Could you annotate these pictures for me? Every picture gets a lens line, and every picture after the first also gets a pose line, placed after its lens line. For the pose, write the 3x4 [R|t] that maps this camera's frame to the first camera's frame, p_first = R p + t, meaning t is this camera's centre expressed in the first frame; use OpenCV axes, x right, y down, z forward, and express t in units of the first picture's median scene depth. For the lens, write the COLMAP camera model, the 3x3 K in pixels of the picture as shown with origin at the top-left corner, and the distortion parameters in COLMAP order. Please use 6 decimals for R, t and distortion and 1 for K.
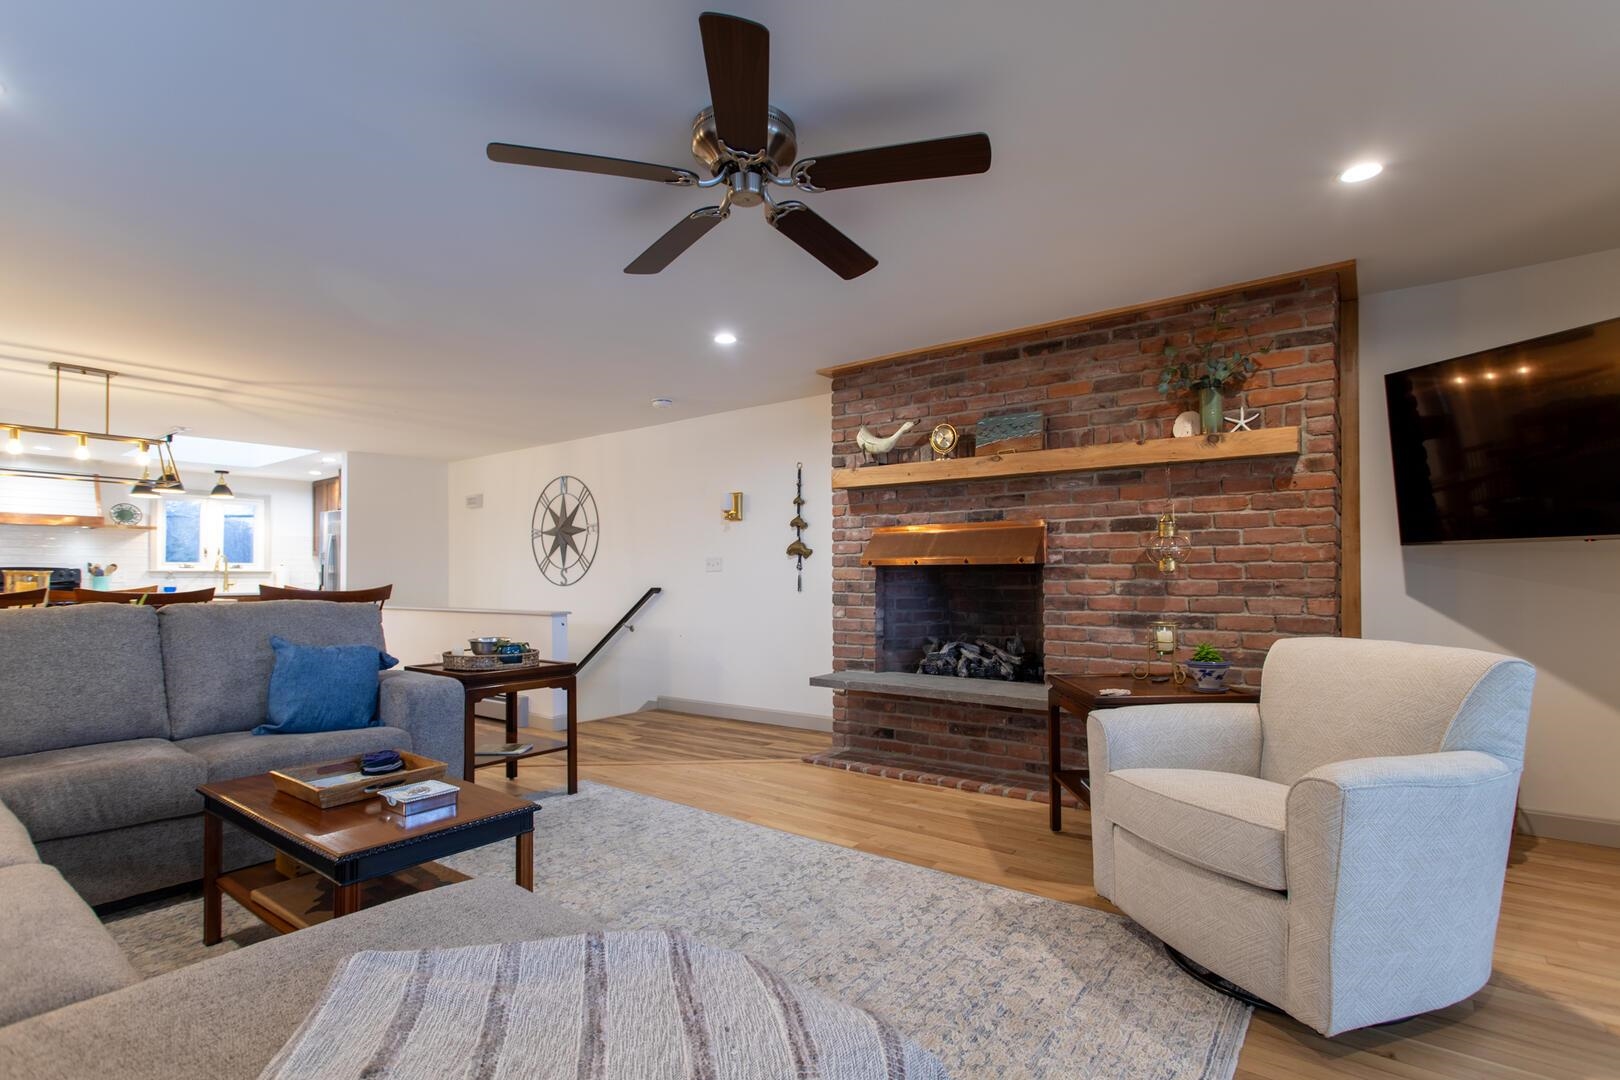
lens RADIAL K [[756.6, 0, 811.4], [0, 756.6, 574.3], [0, 0, 1]] dist [0.000647, 0.000103]
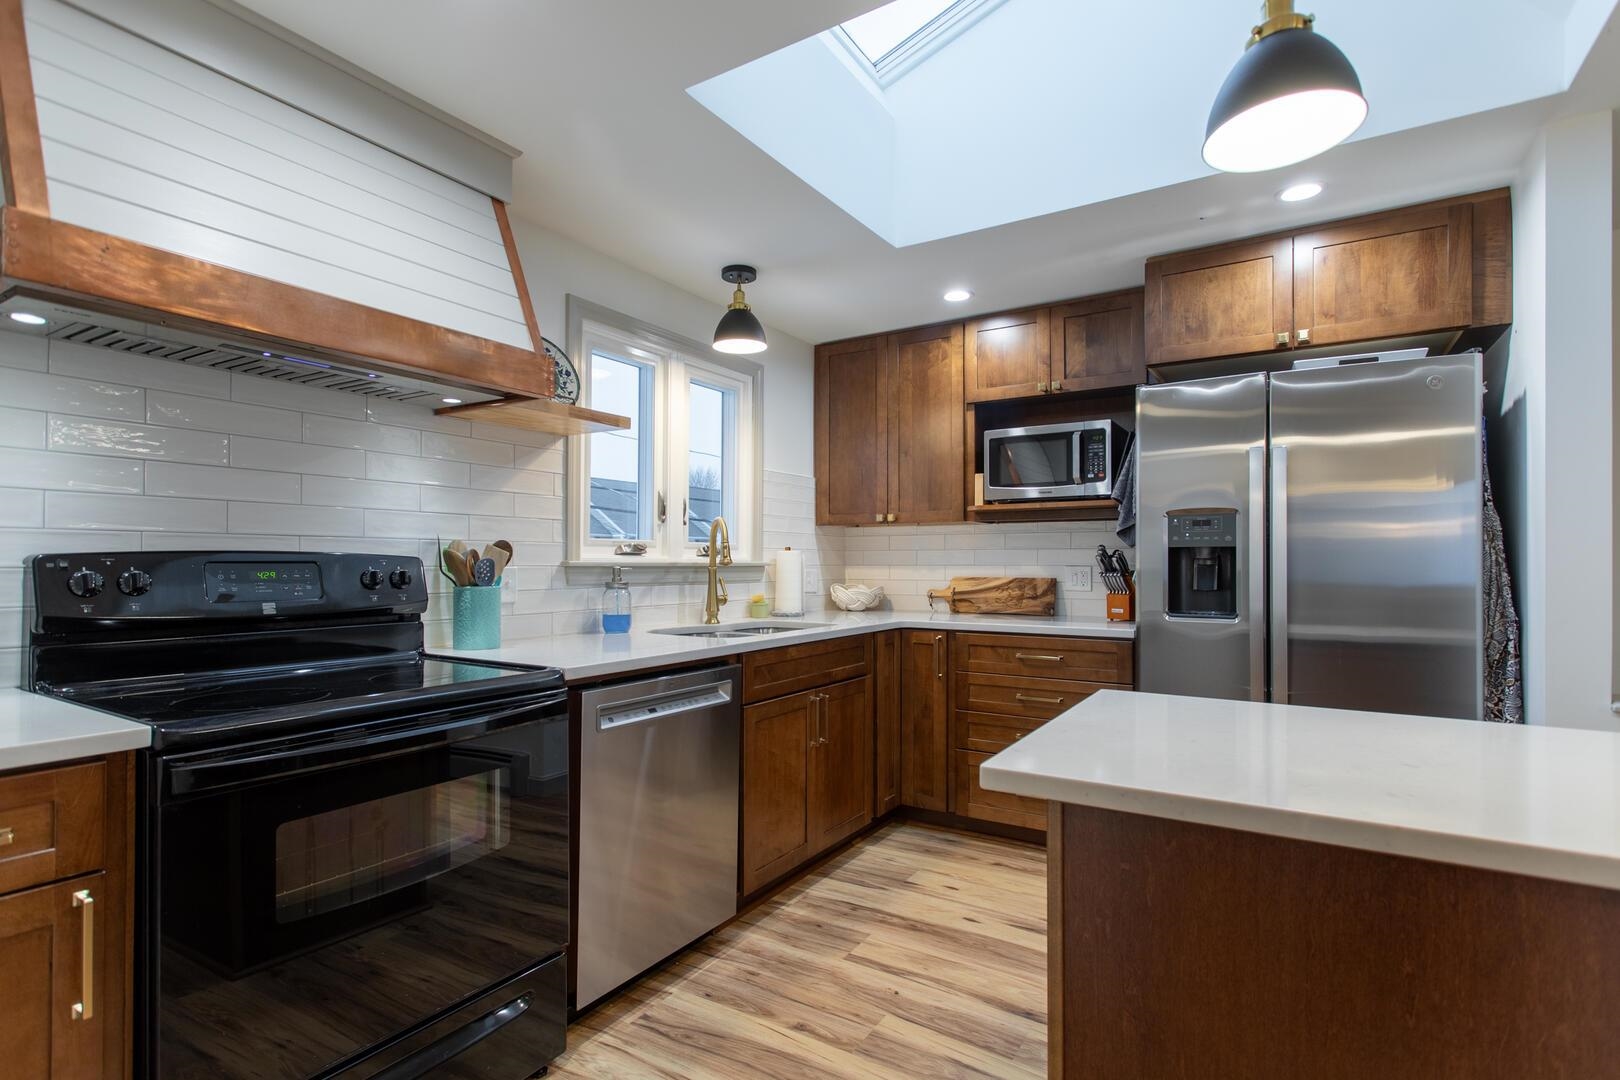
lens RADIAL K [[812.2, 0, 810.0], [0, 812.2, 540.0], [0, 0, 1]] dist [0.007188, 0.001037]
pose [[0.995306, 0.003933, 0.096697, -0.817376], [-0.001867, 0.999768, -0.021452, -0.007659], [-0.096759, 0.021171, 0.995083, 0.665964]]
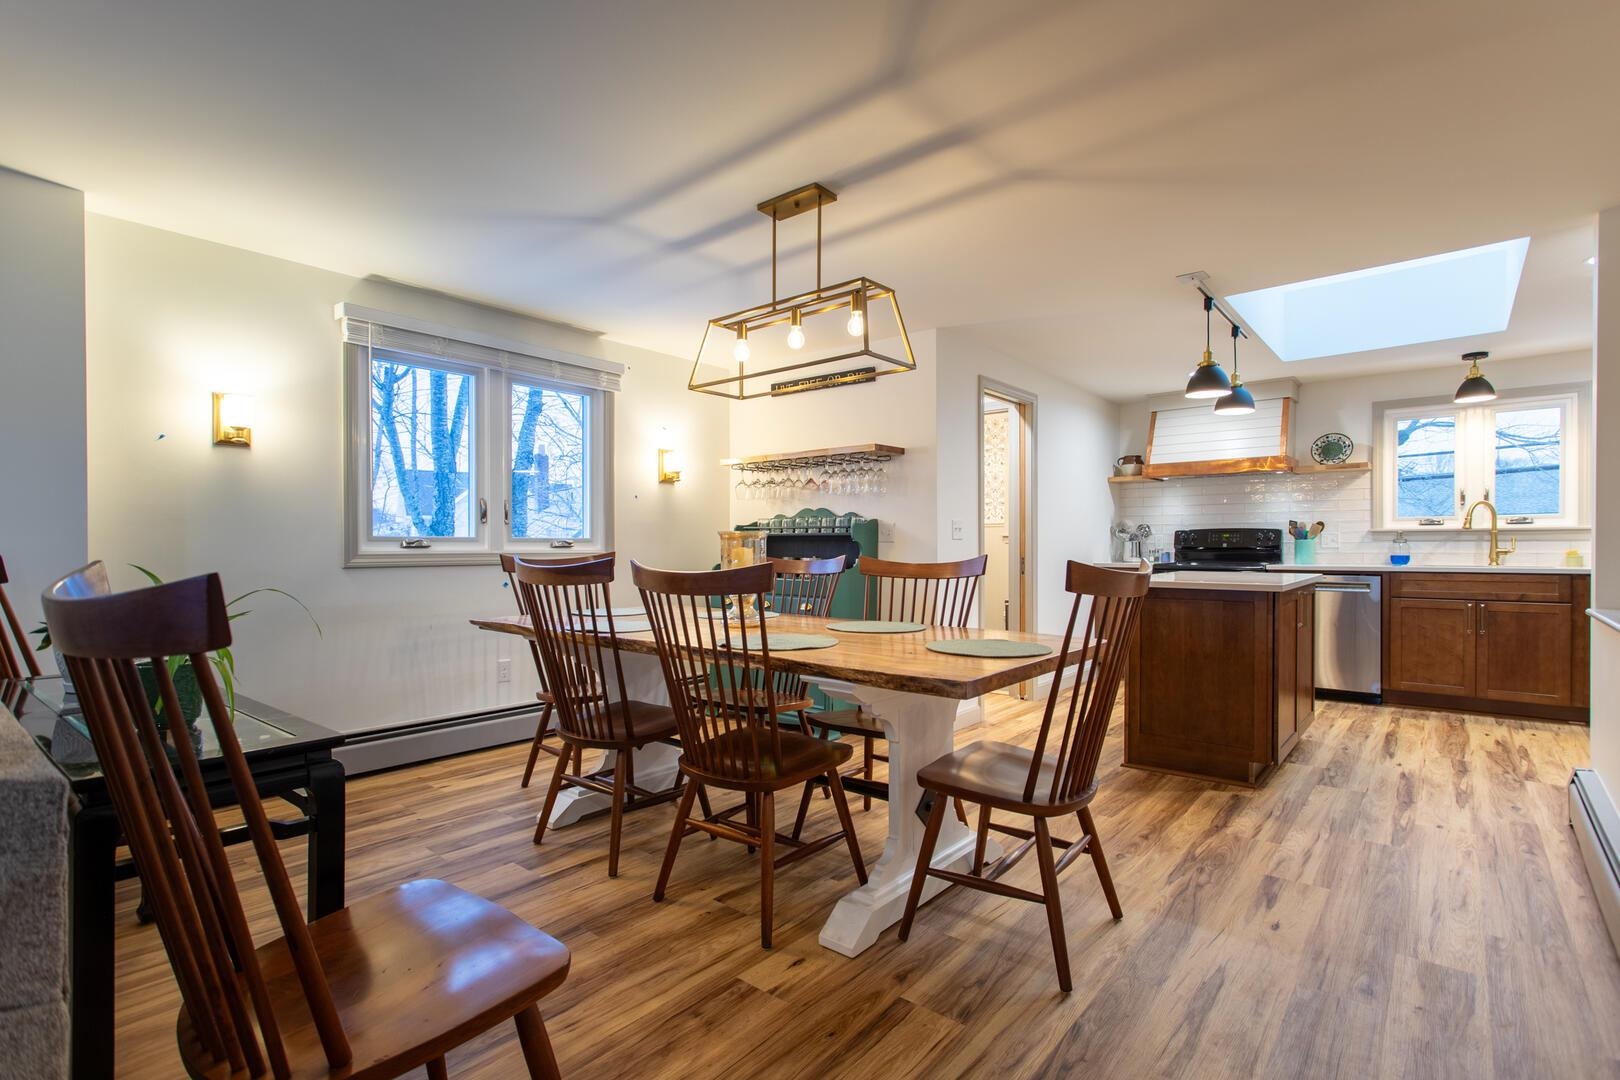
lens RADIAL K [[778.6, 0, 810.0], [0, 778.6, 540.0], [0, 0, 1]] dist [0.004378, 0.000882]
pose [[-0.045250, -0.004650, -0.998965, -0.176155], [0.007282, 0.999961, -0.004984, 0.003543], [0.998949, -0.007500, -0.045214, 0.548810]]
